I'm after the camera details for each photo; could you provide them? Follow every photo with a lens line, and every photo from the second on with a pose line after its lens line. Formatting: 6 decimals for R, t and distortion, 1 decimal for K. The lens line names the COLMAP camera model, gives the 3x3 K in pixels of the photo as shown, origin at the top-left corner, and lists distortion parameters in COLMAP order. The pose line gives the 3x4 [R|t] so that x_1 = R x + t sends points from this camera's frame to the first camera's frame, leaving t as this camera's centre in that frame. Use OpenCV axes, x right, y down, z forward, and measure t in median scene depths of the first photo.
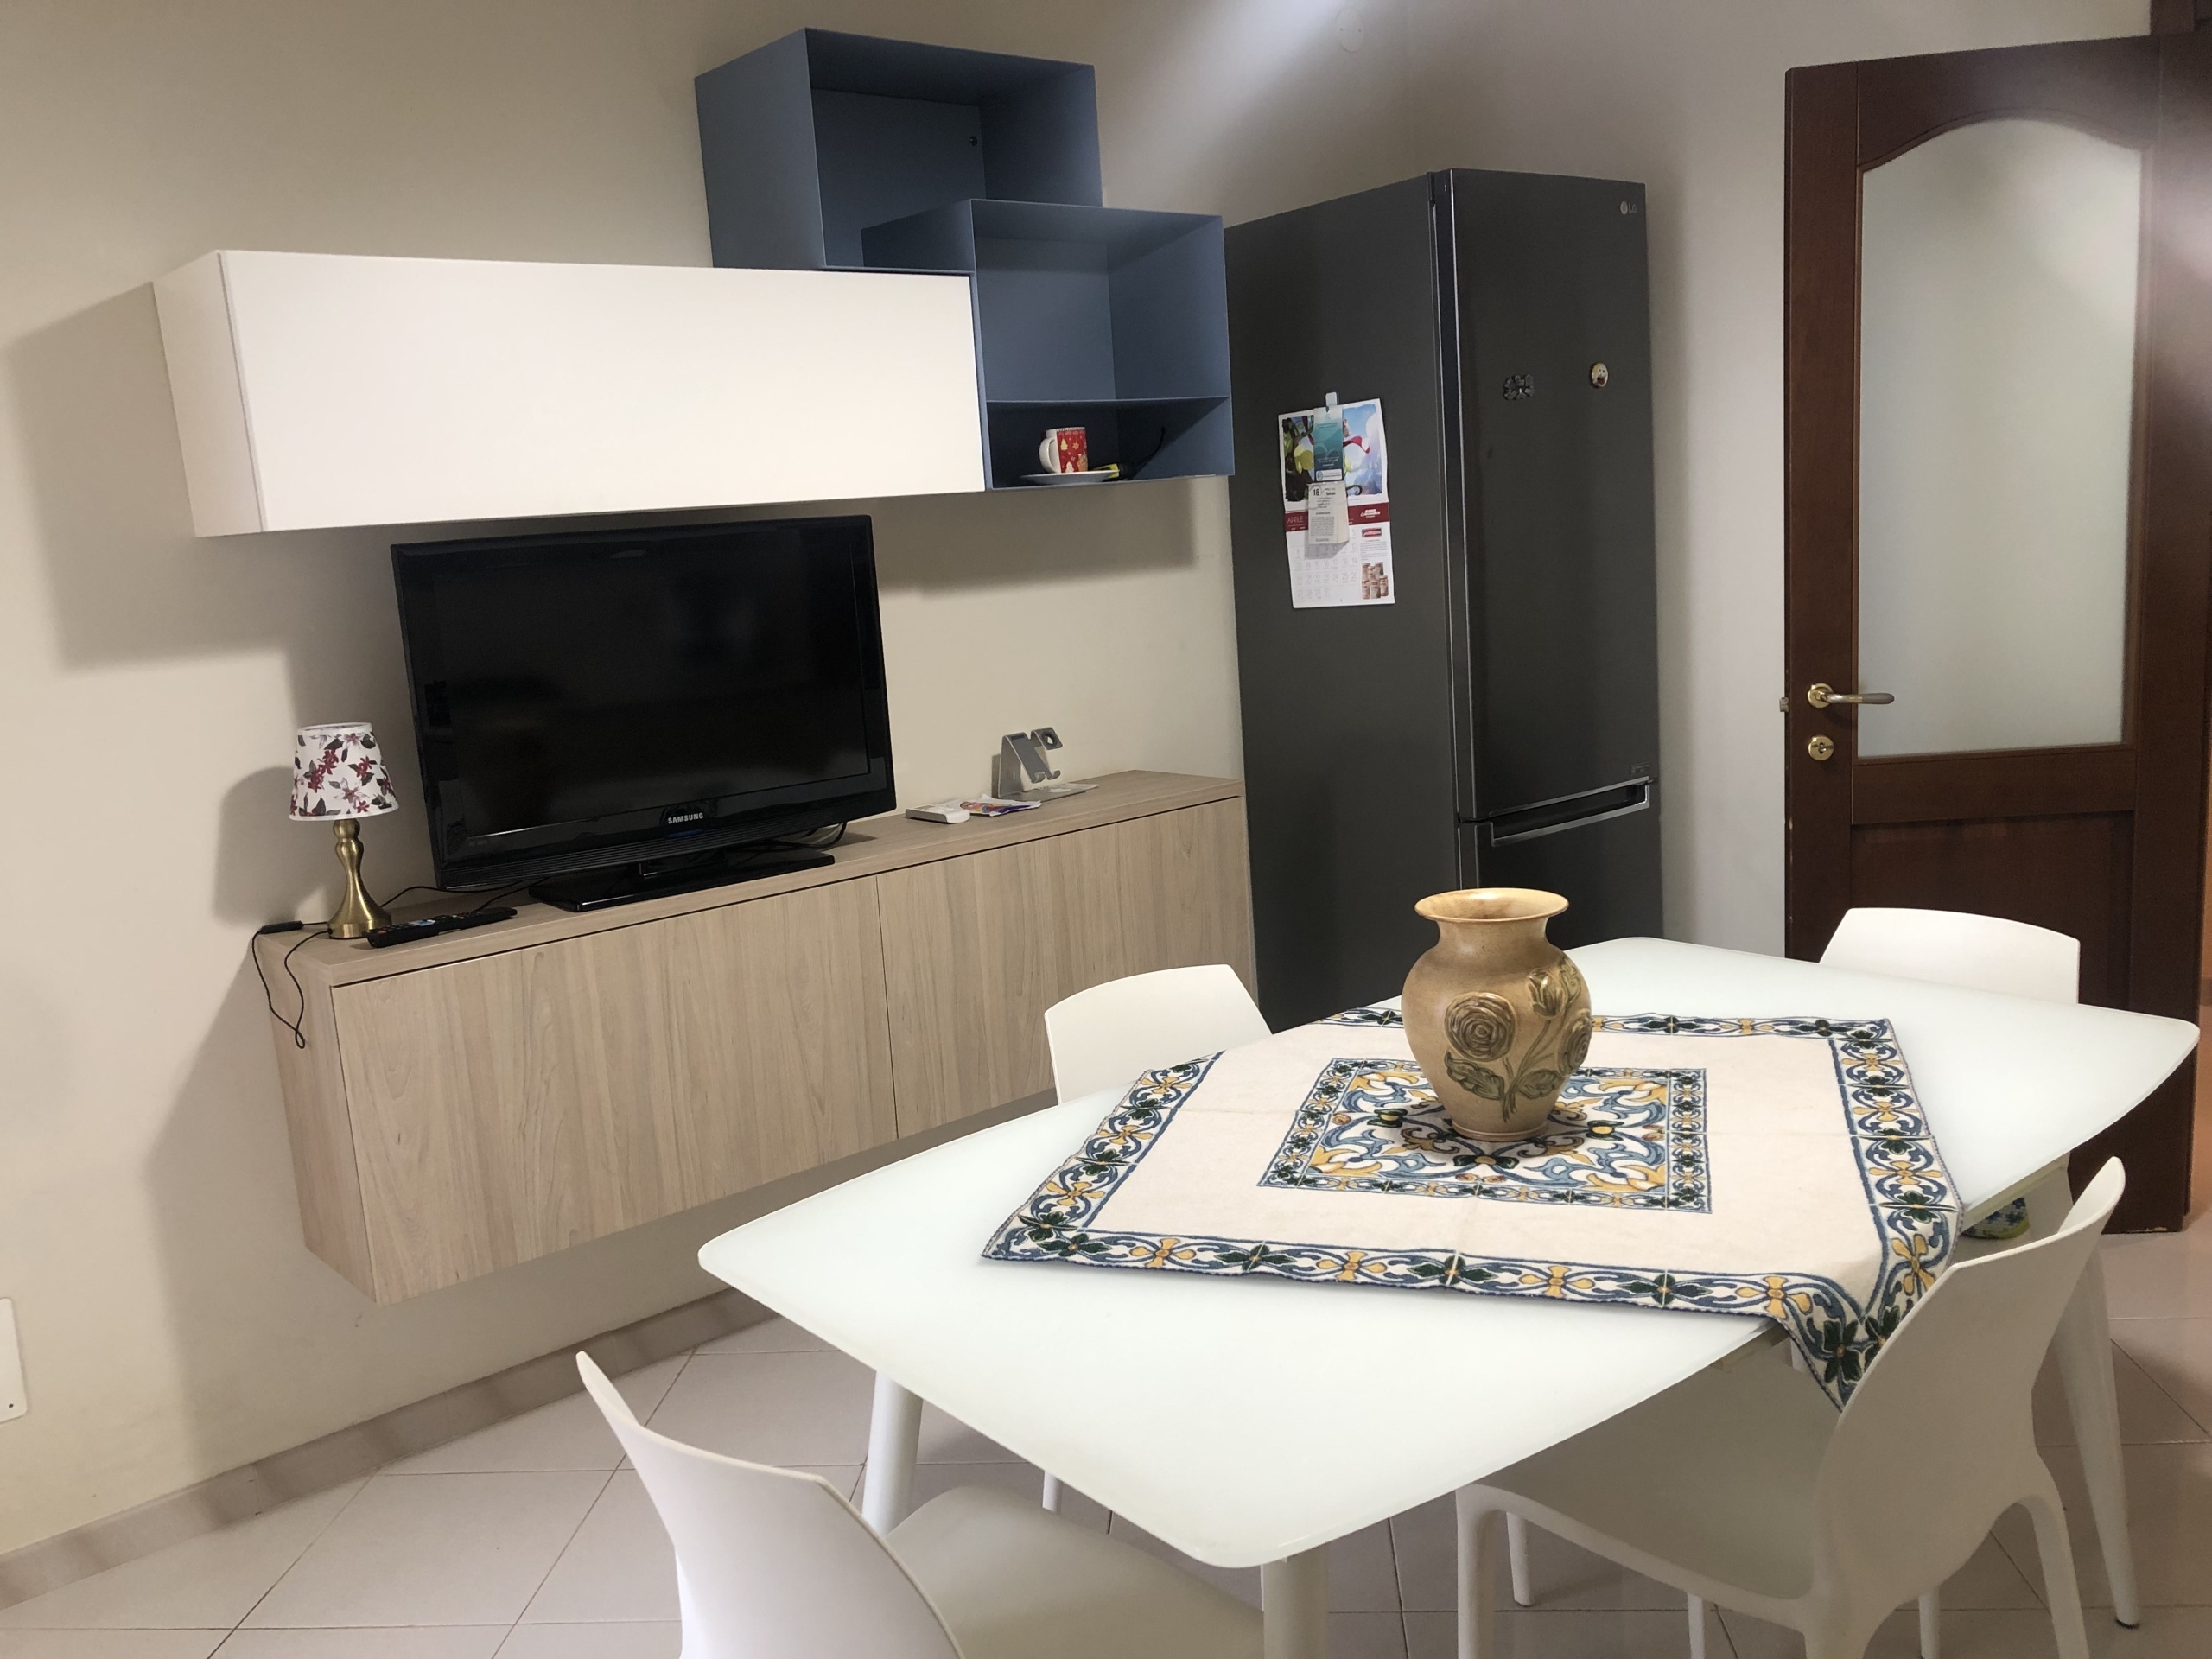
lens RADIAL K [[1798.7, 0, 1106.0], [0, 1798.7, 829.5], [0, 0, 1]] dist [0.003462, -0.001250]
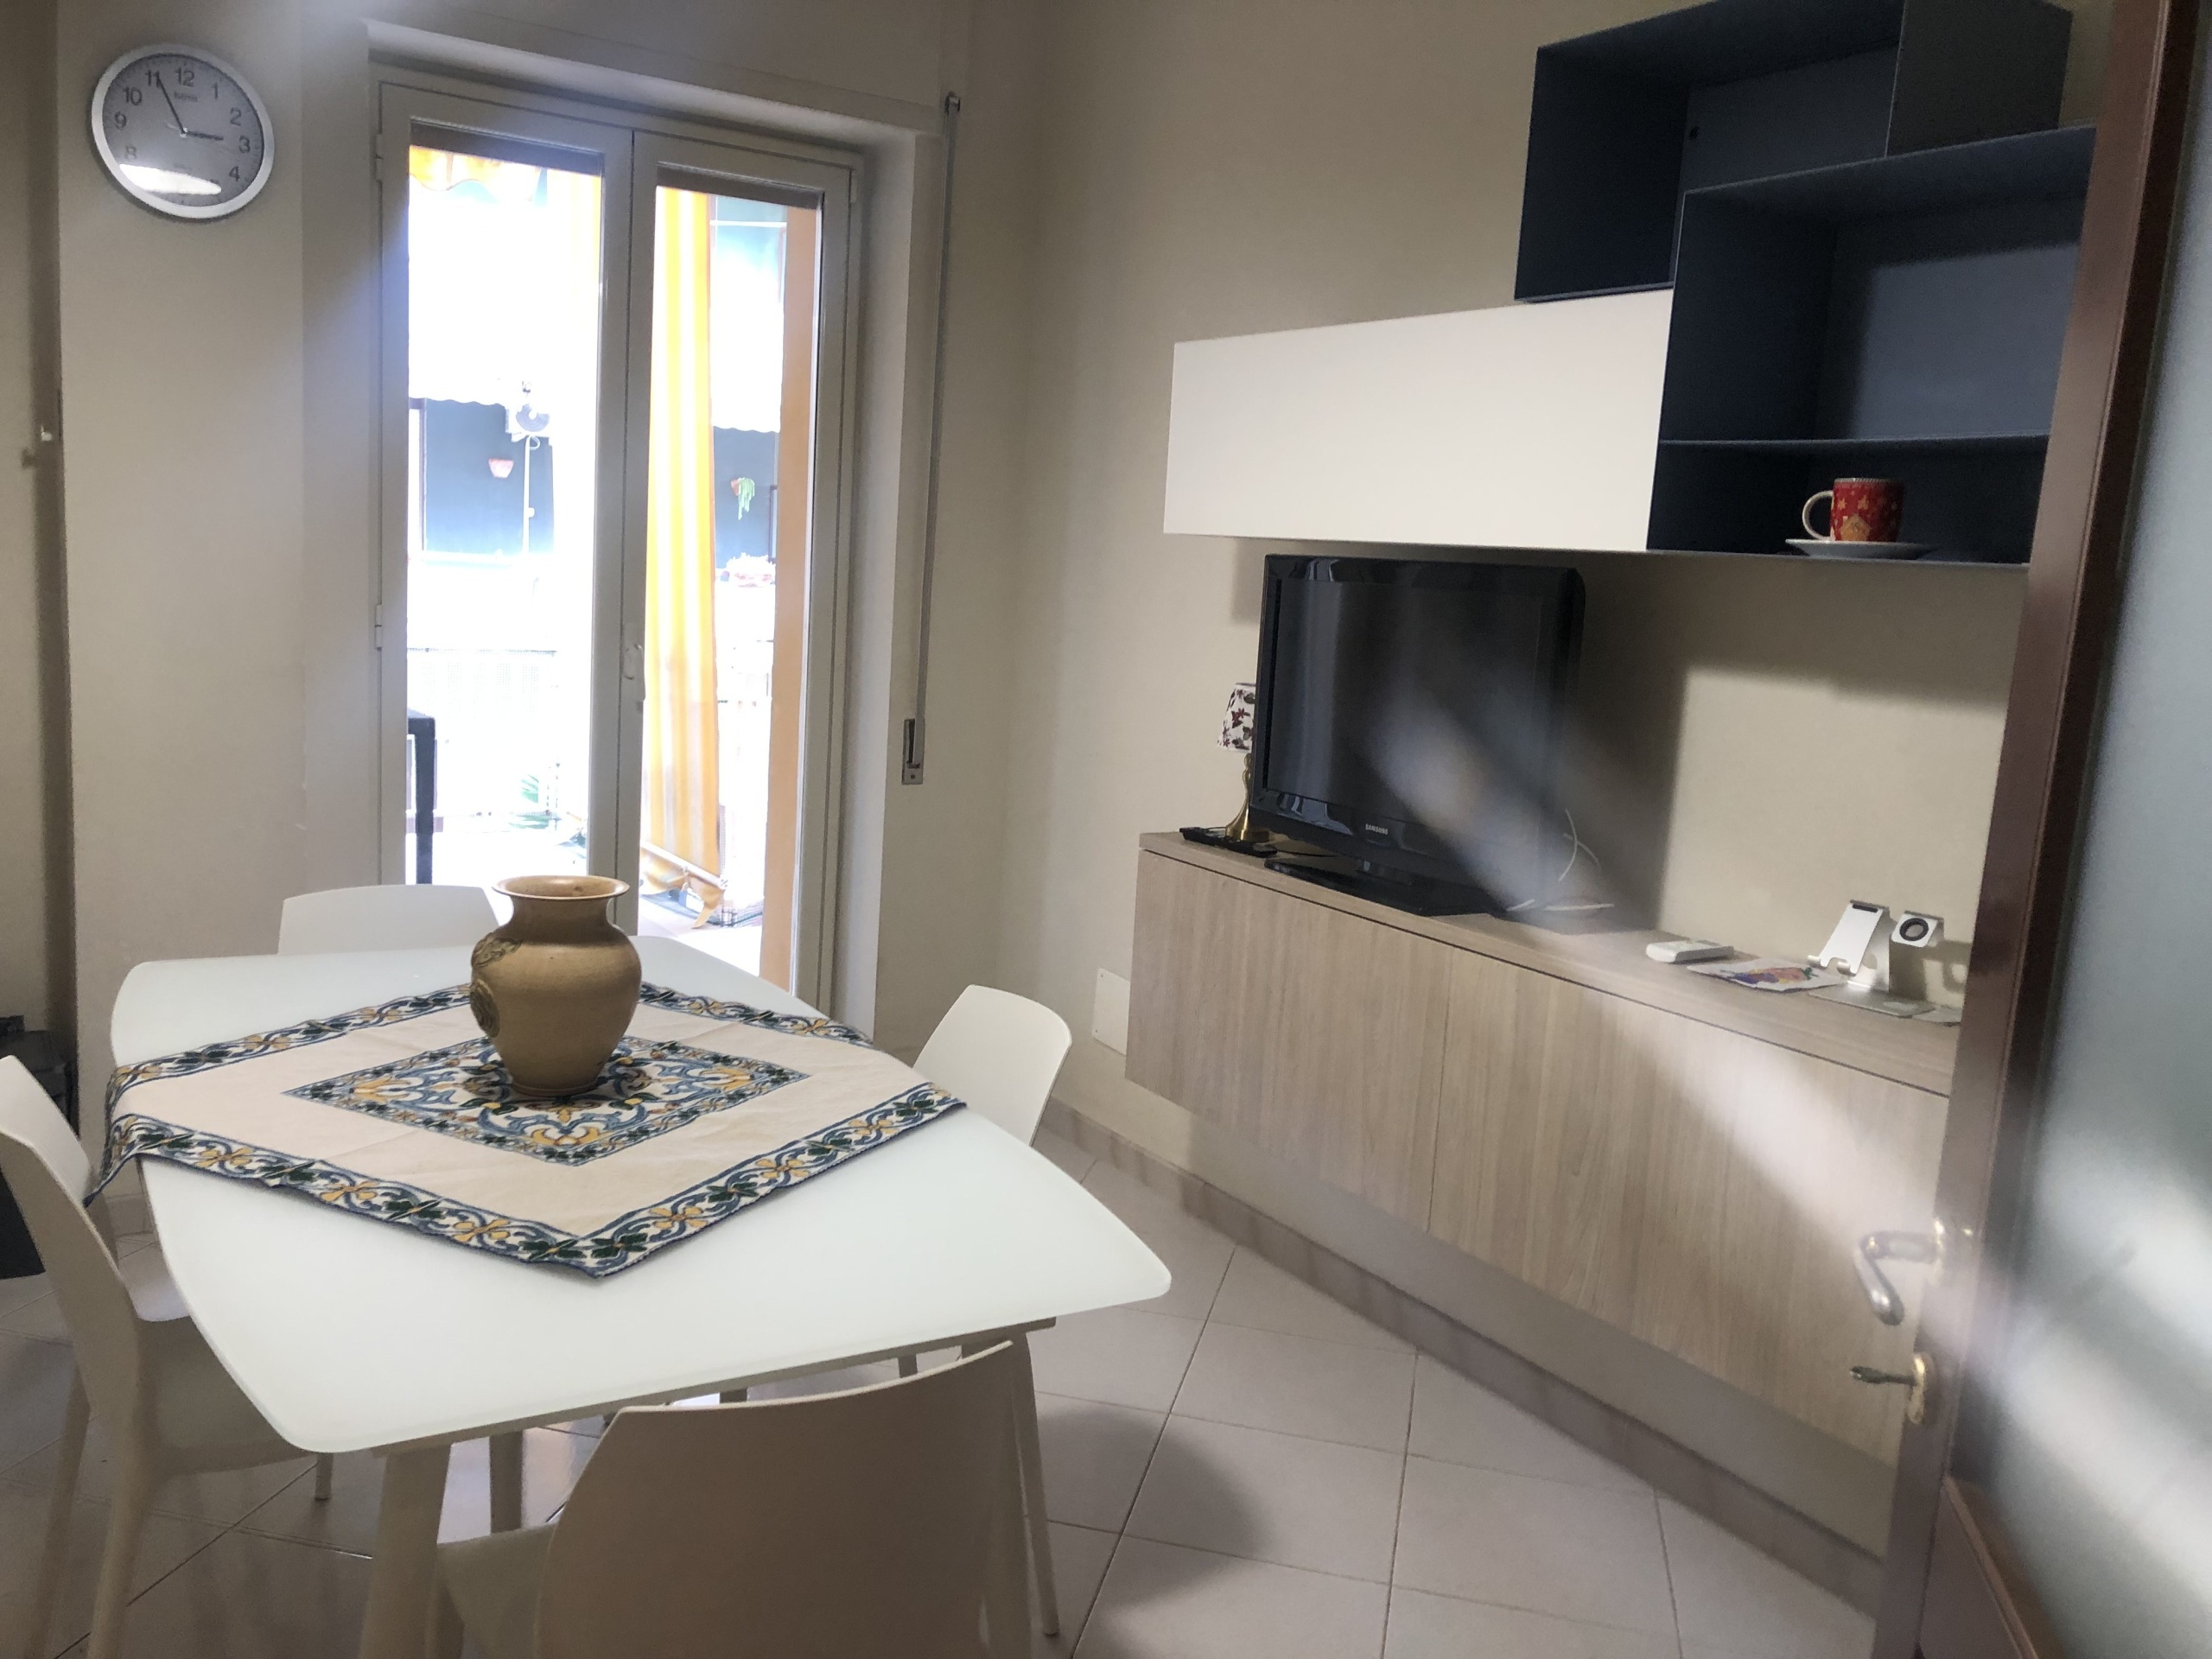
lens RADIAL K [[1827.3, 0, 1106.0], [0, 1827.3, 829.5], [0, 0, 1]] dist [0.046517, 0.000702]
pose [[-0.148430, 0.205467, -0.967343, 0.950432], [-0.224887, 0.945537, 0.235342, -0.255479], [0.963013, 0.252475, -0.094139, 1.062939]]
